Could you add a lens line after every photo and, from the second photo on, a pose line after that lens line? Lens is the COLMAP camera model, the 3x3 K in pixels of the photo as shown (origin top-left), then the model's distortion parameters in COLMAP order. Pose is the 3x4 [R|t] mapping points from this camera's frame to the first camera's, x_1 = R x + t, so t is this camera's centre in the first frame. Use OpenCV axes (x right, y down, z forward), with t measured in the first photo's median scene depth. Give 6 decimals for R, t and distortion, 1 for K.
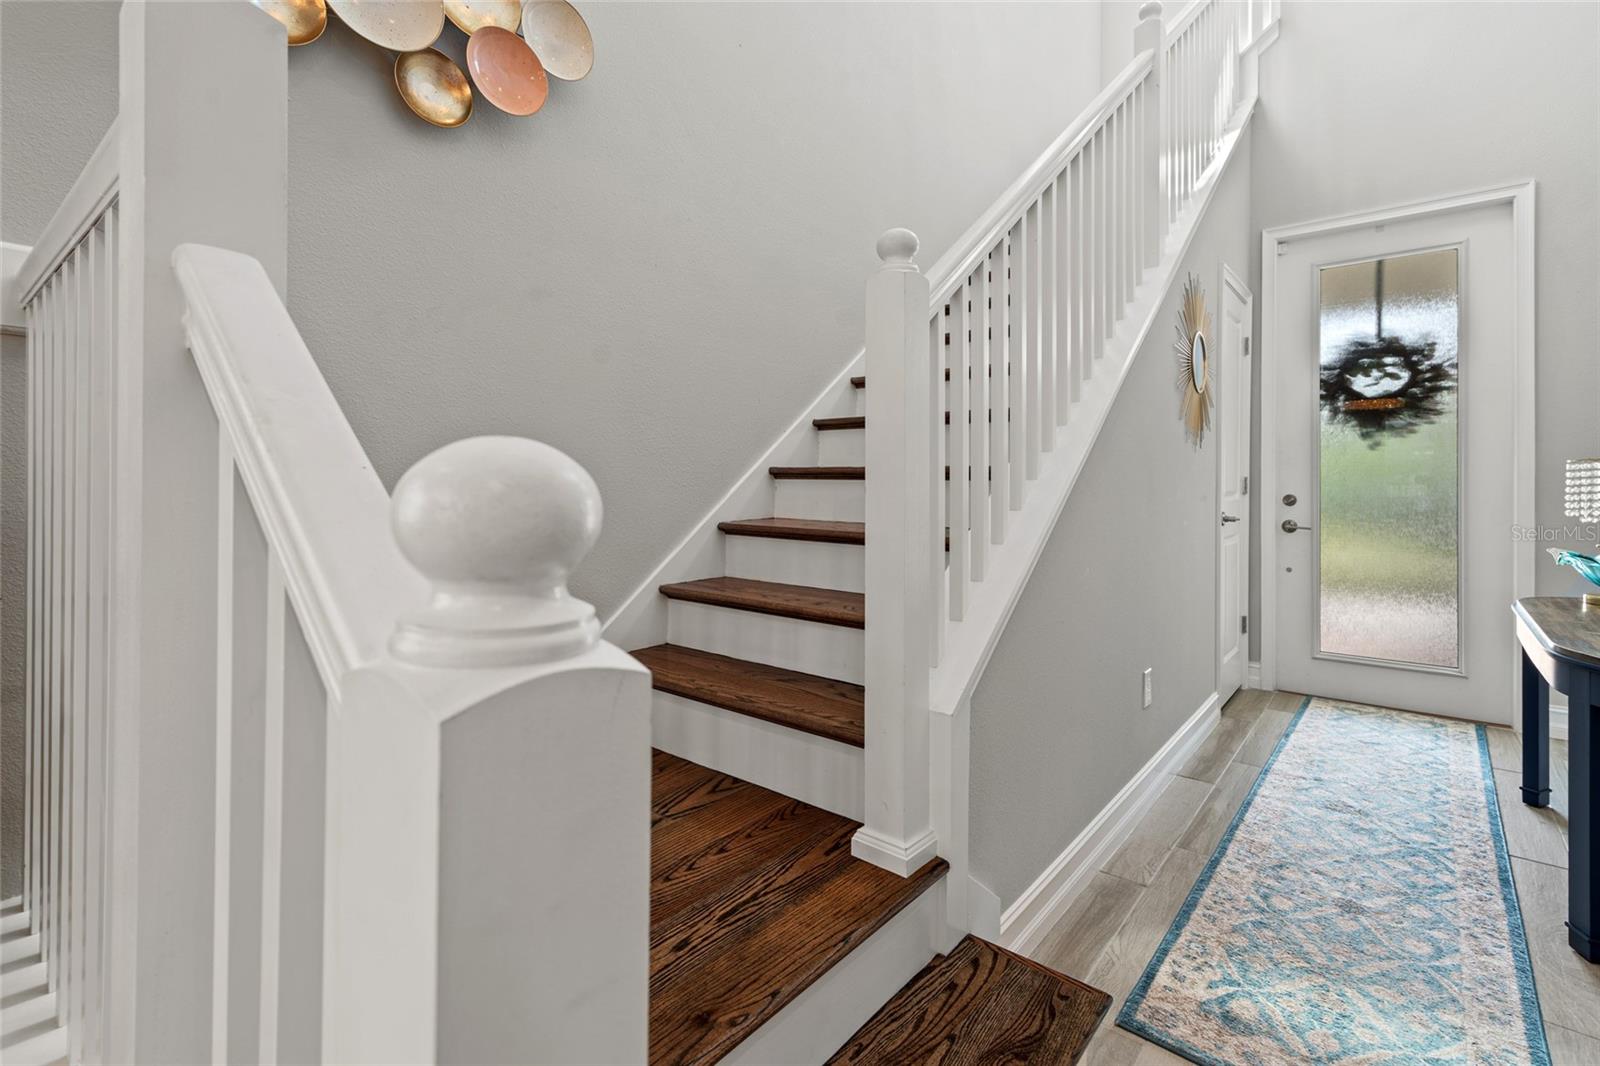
lens RADIAL K [[736.1, 0, 789.0], [0, 736.1, 472.5], [0, 0, 1]] dist [0.008043, -0.000732]
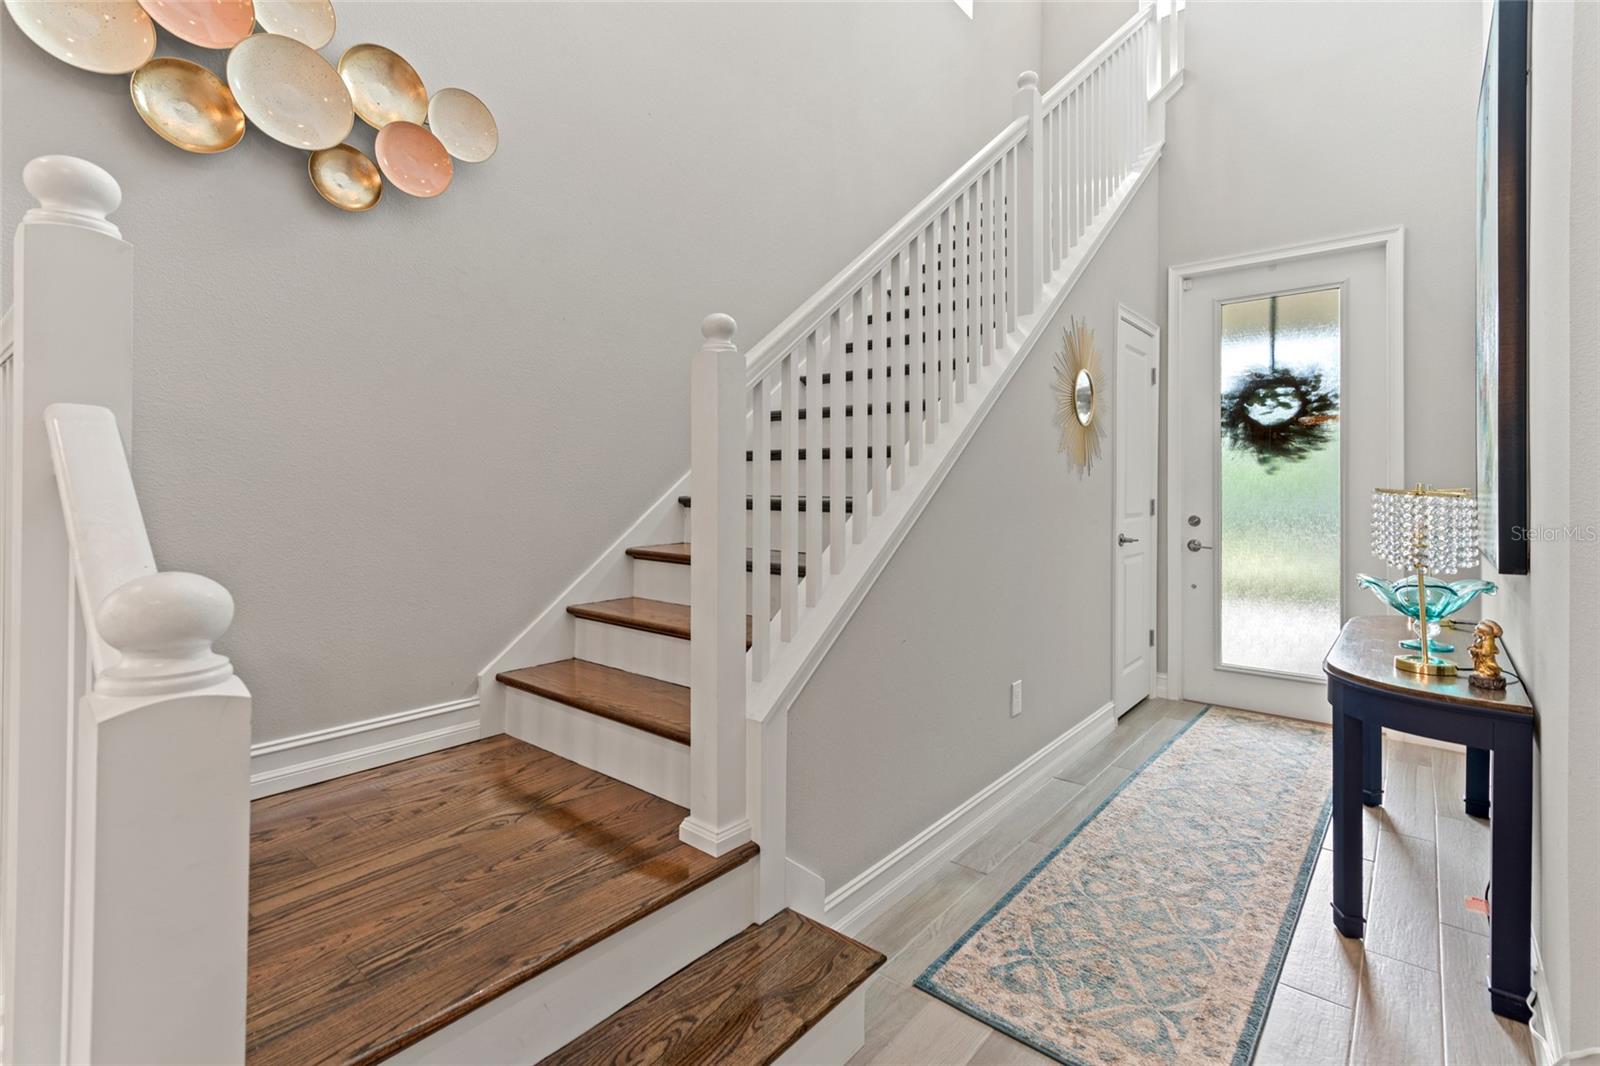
lens RADIAL K [[736.1, 0, 779.5], [0, 736.1, 480.9], [0, 0, 1]] dist [0.008043, -0.000732]
pose [[0.999997, 0.000410, -0.002258, 0.186563], [-0.000409, 1.000000, 0.000311, -0.045127], [0.002258, -0.000310, 0.999997, -0.140908]]
